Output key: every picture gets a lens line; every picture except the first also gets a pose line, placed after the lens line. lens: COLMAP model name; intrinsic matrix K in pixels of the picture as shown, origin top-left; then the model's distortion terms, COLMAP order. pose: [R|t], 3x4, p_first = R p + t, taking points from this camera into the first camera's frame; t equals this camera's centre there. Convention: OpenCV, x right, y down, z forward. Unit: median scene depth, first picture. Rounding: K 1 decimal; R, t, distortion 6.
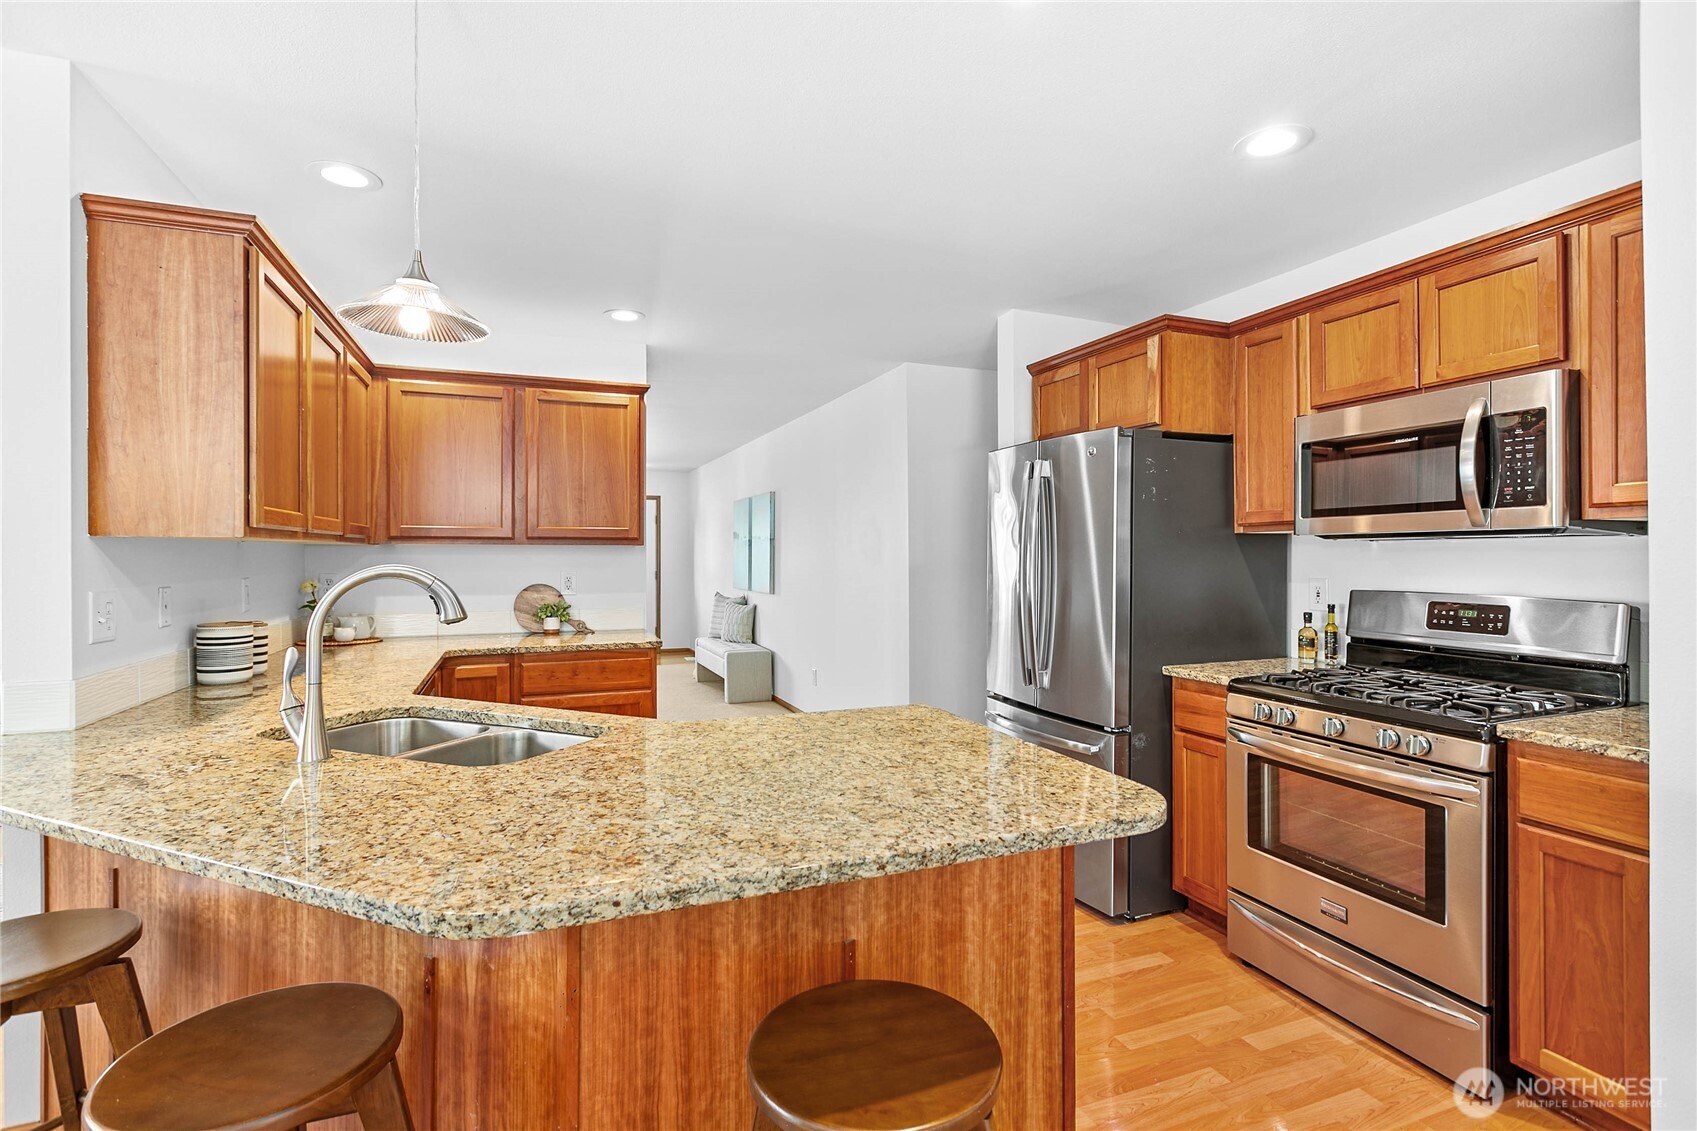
lens RADIAL K [[801.5, 0, 843.5], [0, 801.5, 555.2], [0, 0, 1]] dist [0.001538, 0.000601]
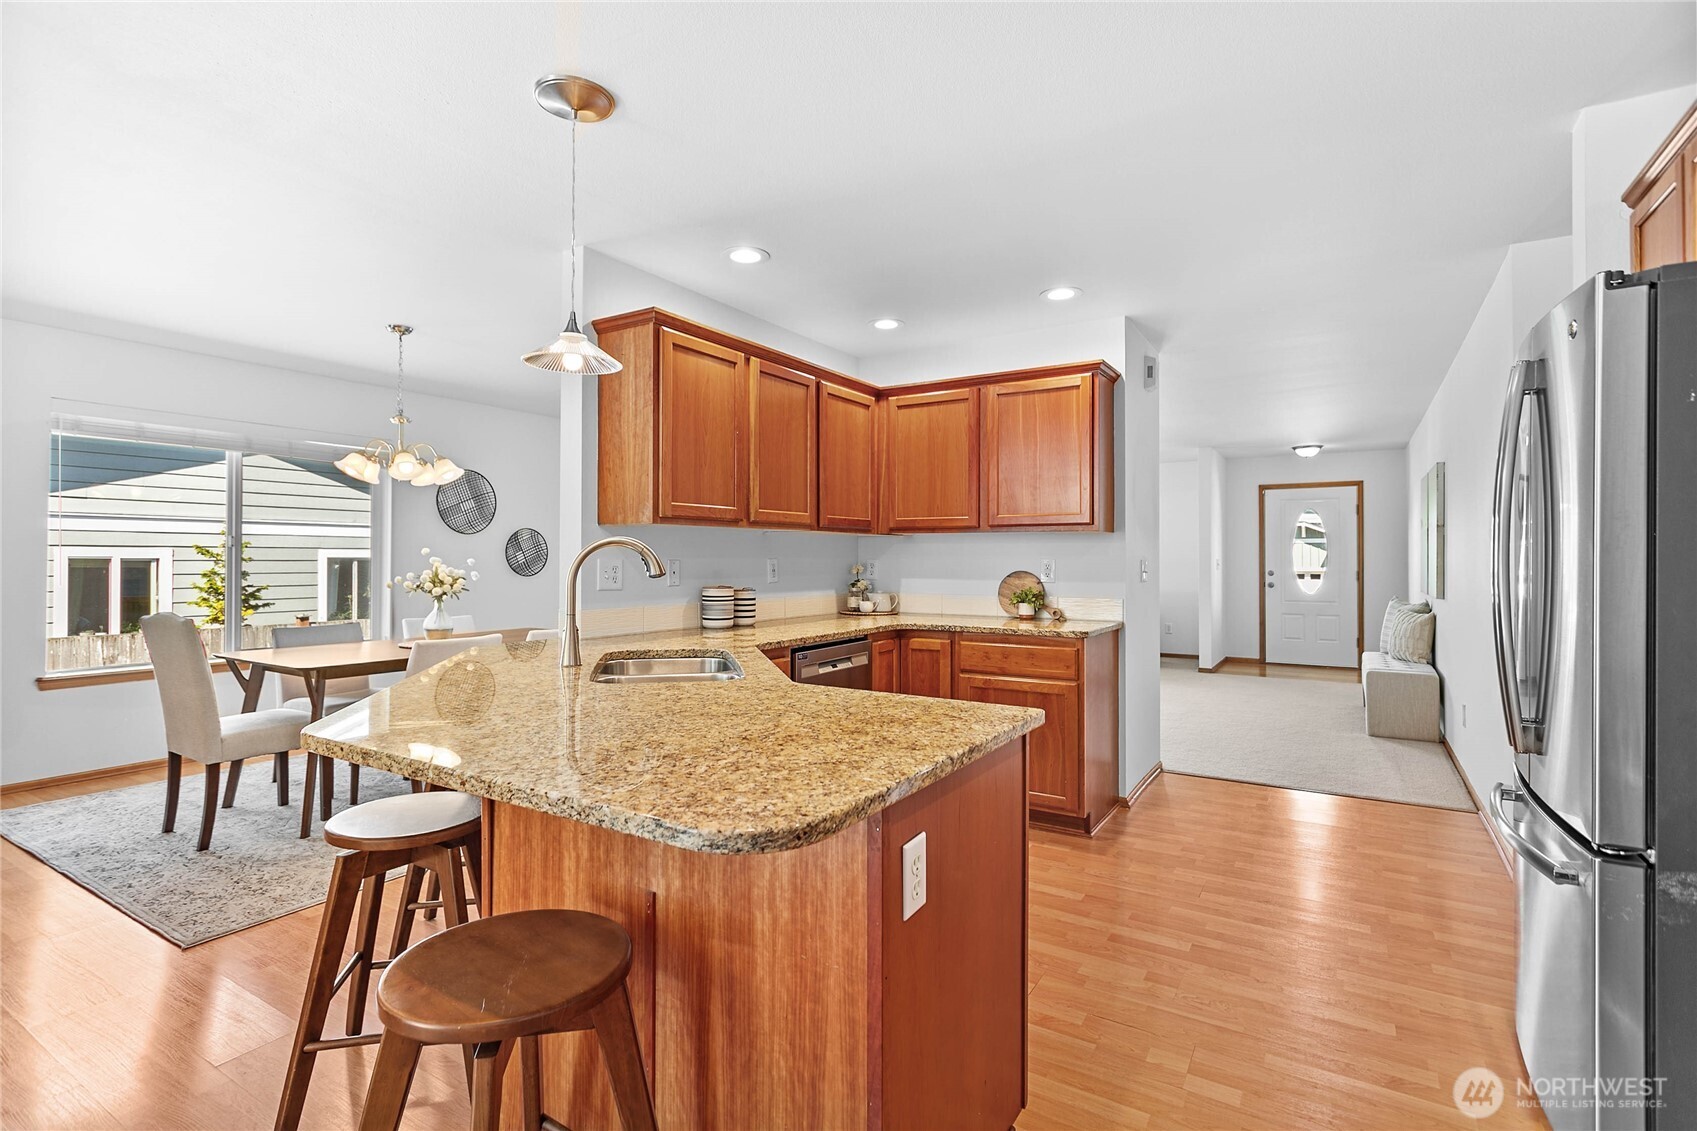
lens RADIAL K [[801.5, 0, 843.5], [0, 801.5, 555.2], [0, 0, 1]] dist [0.001538, 0.000601]
pose [[0.590952, -0.001931, -0.806704, 0.514954], [-0.002139, 0.999990, -0.003961, 0.031964], [0.806704, 0.004067, 0.590942, 0.317013]]
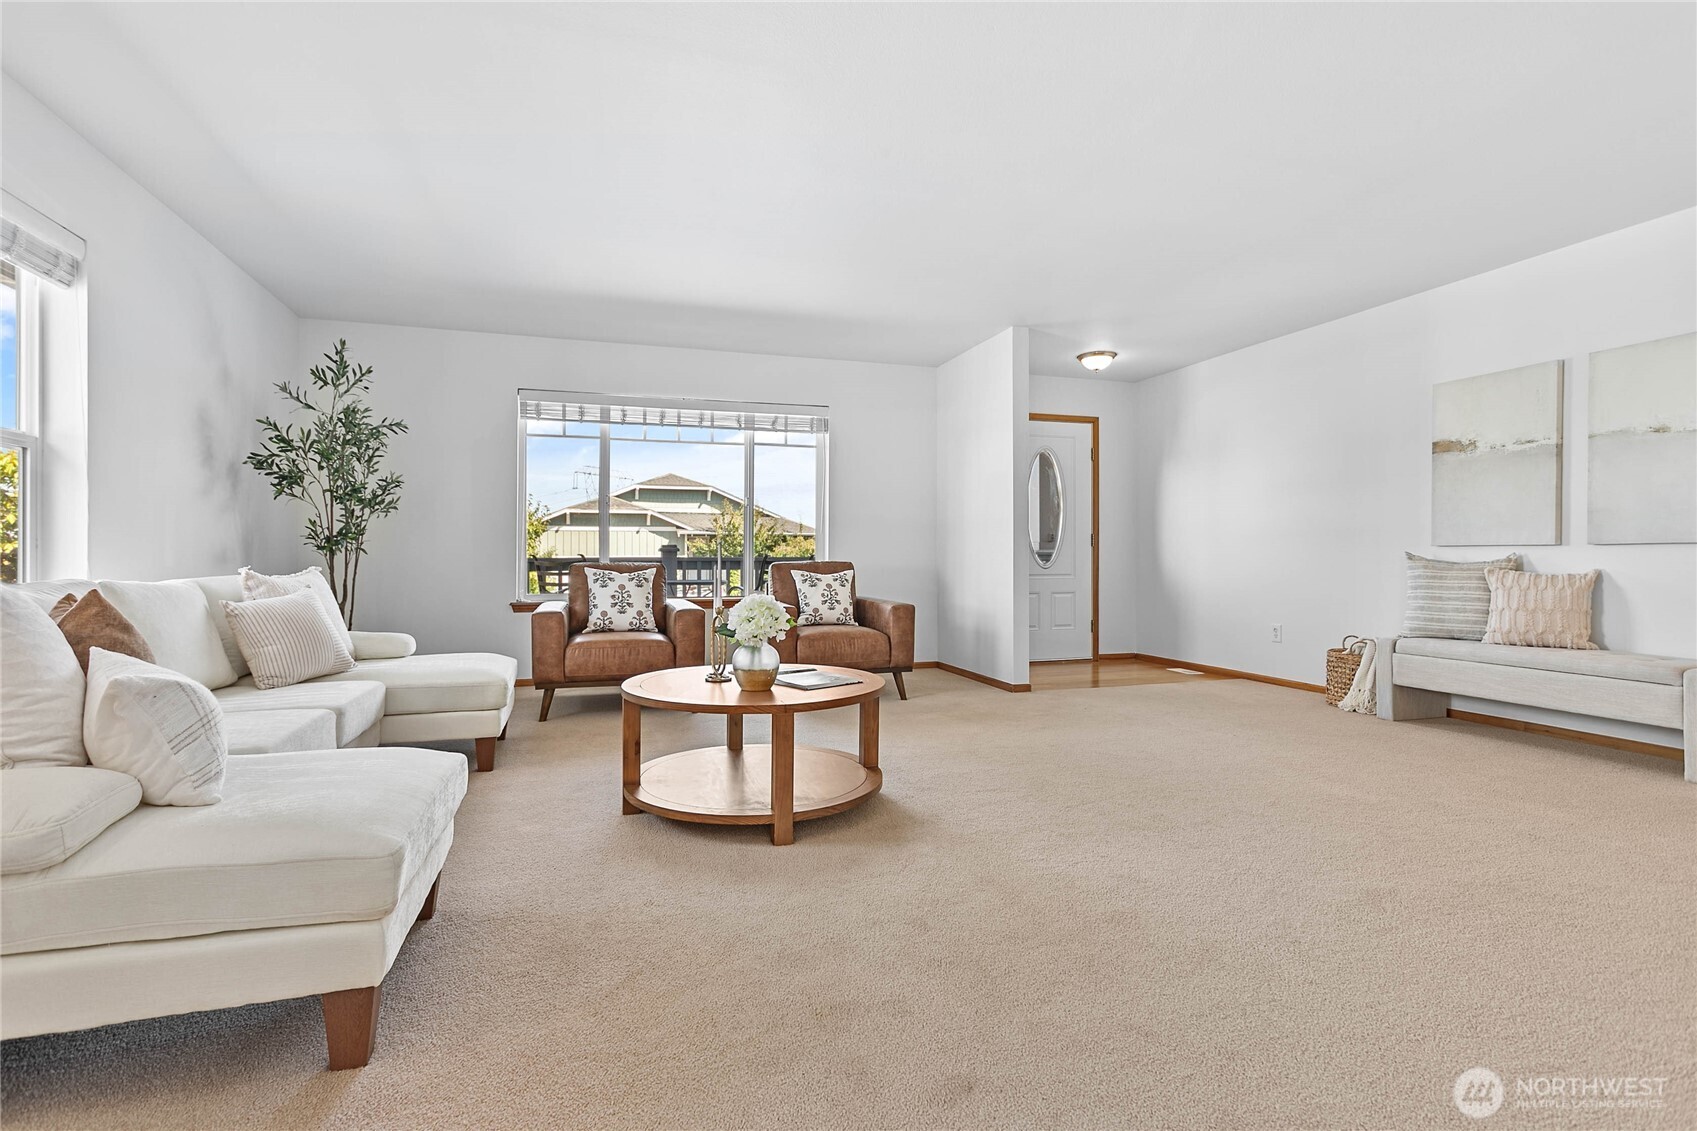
lens RADIAL K [[801.5, 0, 843.5], [0, 801.5, 555.2], [0, 0, 1]] dist [0.001538, 0.000601]
pose [[0.997561, -0.000710, -0.069799, -1.626922], [0.000653, 0.999999, -0.000837, 0.156729], [0.069800, 0.000790, 0.997561, 1.423225]]
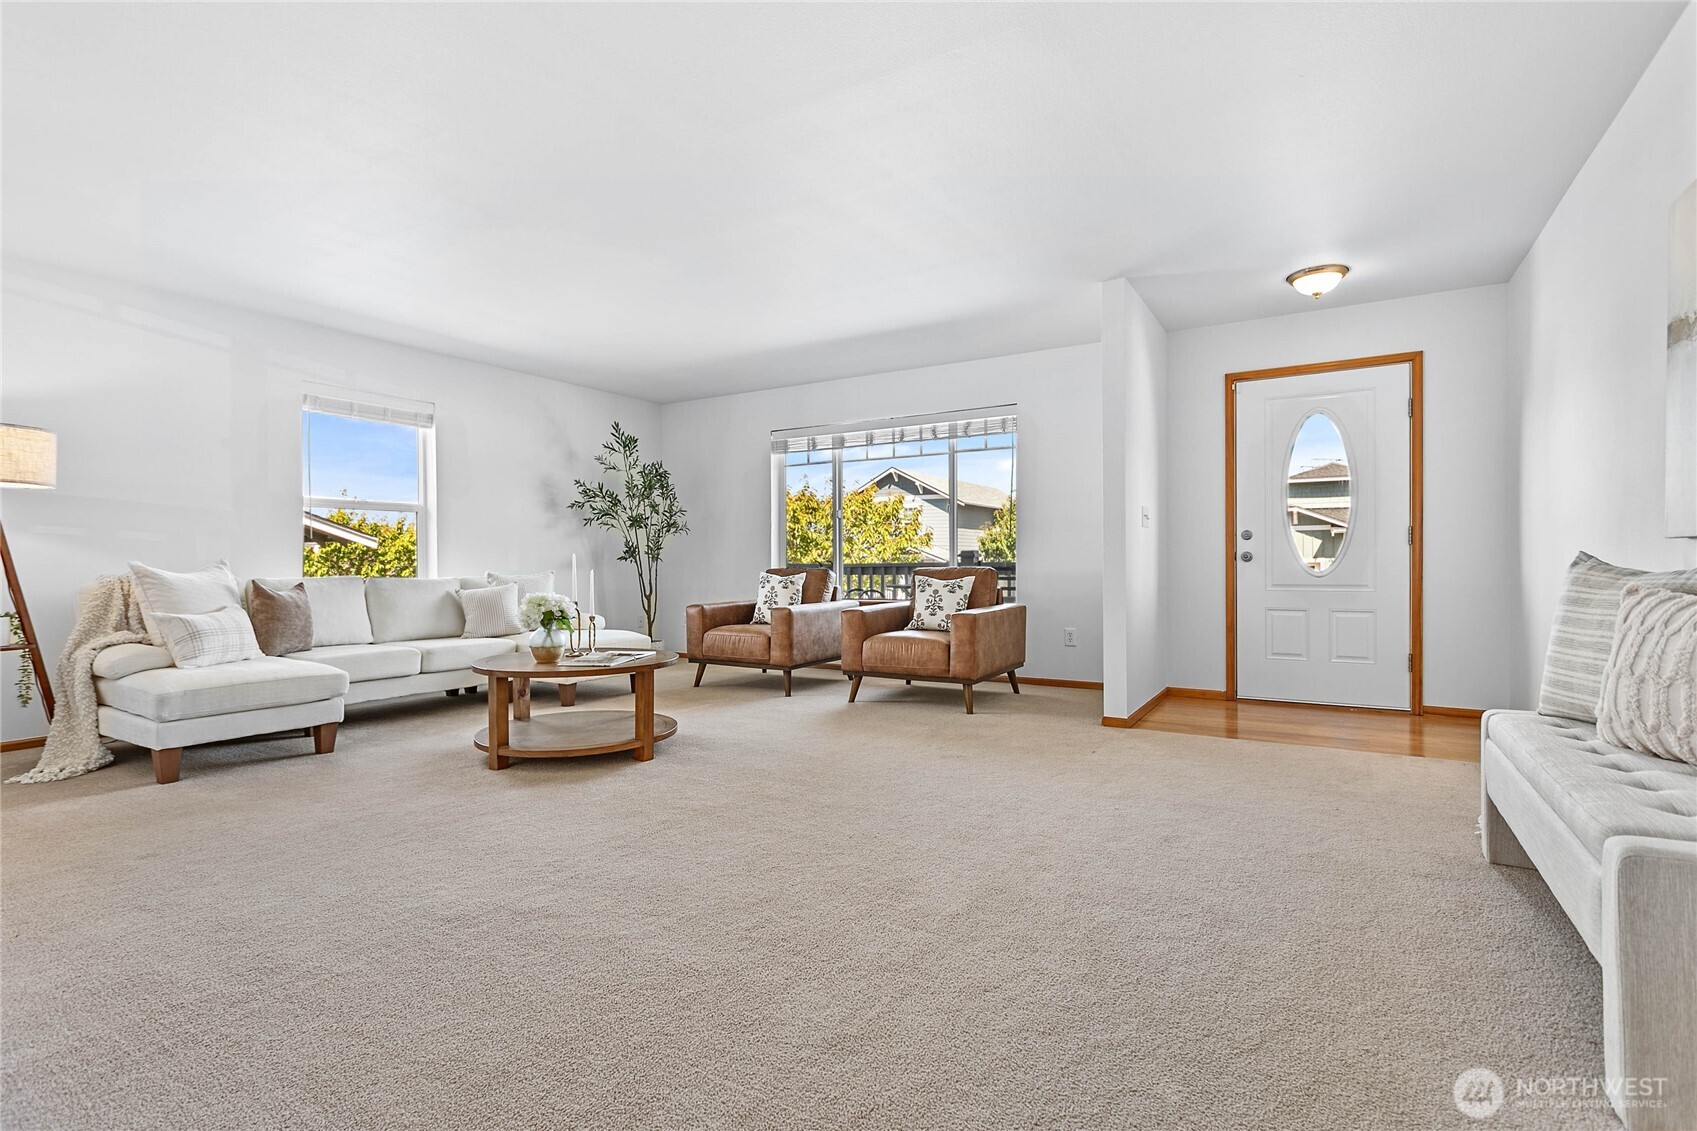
lens RADIAL K [[815.8, 0, 839.2], [0, 815.8, 572.9], [0, 0, 1]] dist [0.003540, 0.000259]
pose [[0.602144, 0.006303, -0.798363, -0.274118], [0.006499, 0.999897, 0.012796, 0.156433], [0.798361, -0.012893, 0.602041, 2.021208]]
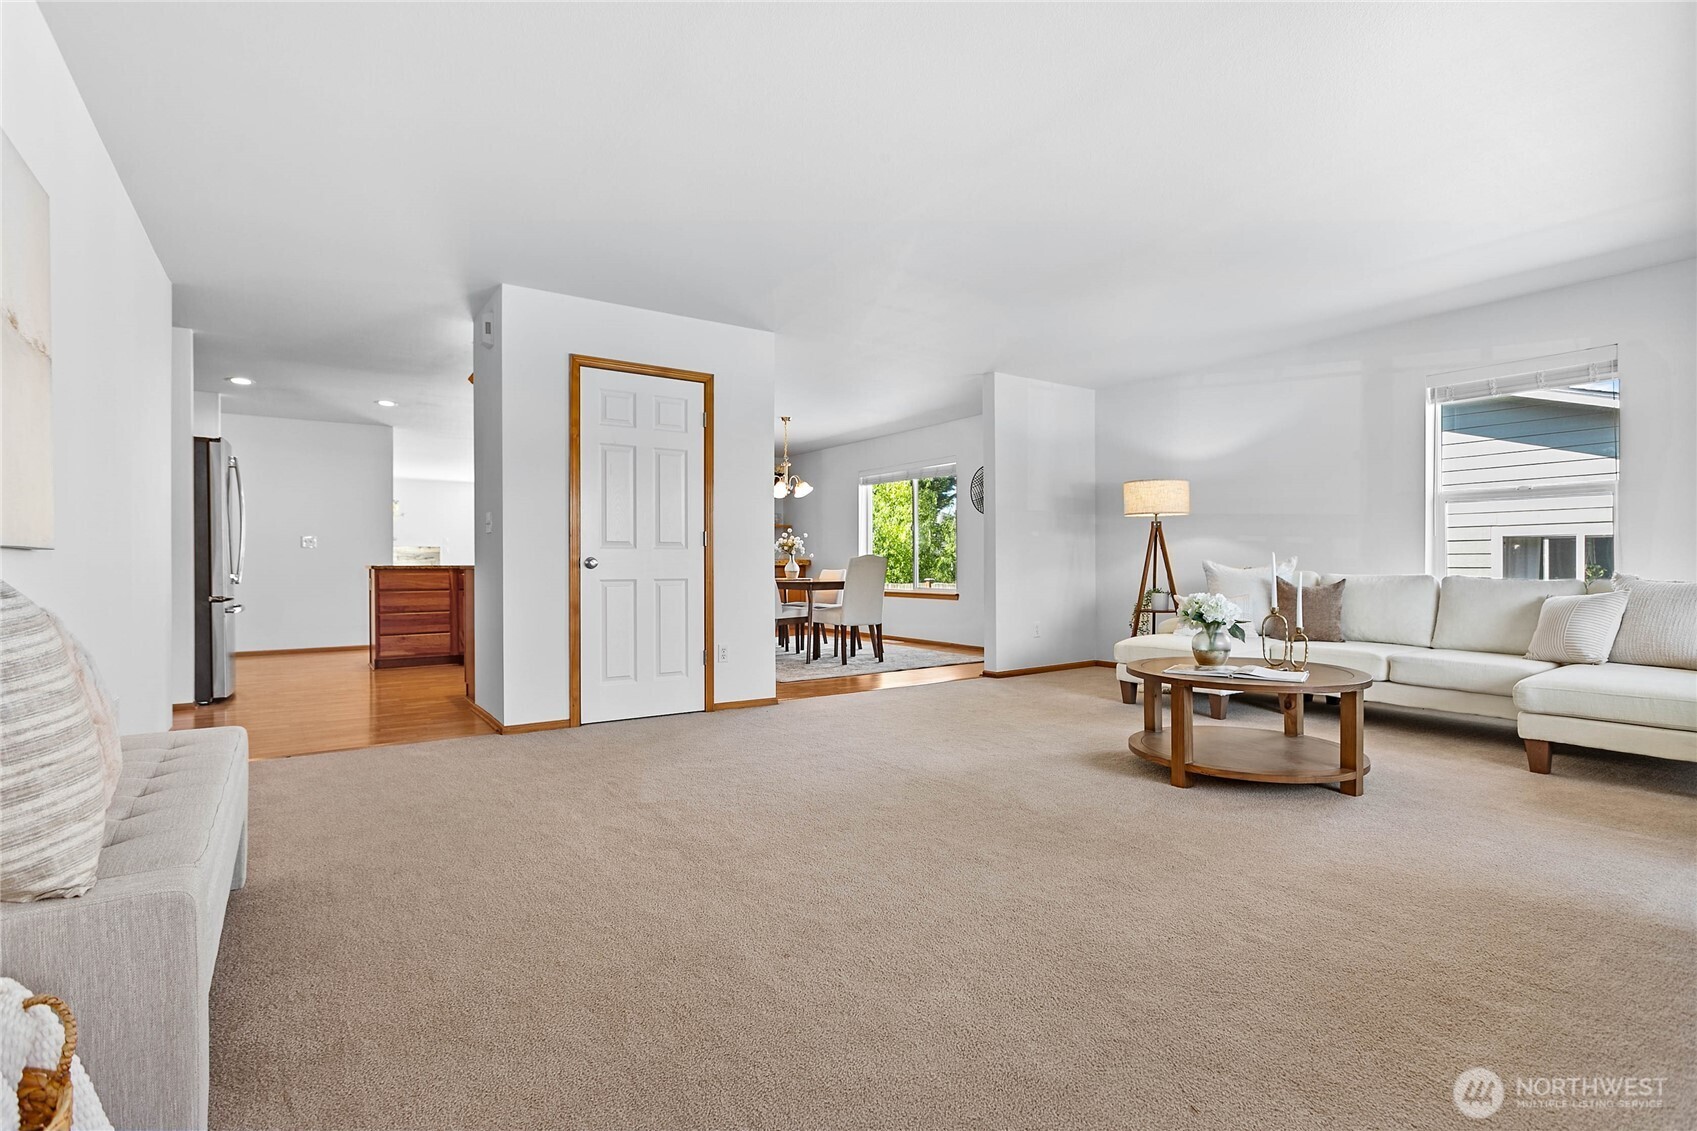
lens RADIAL K [[800.8, 0, 845.0], [0, 800.8, 568.3], [0, 0, 1]] dist [0.002260, 0.000541]
pose [[-0.975591, 0.003852, -0.219560, -0.867659], [0.002741, 0.999982, 0.005362, 0.154572], [0.219577, 0.004629, -0.975584, 3.782756]]
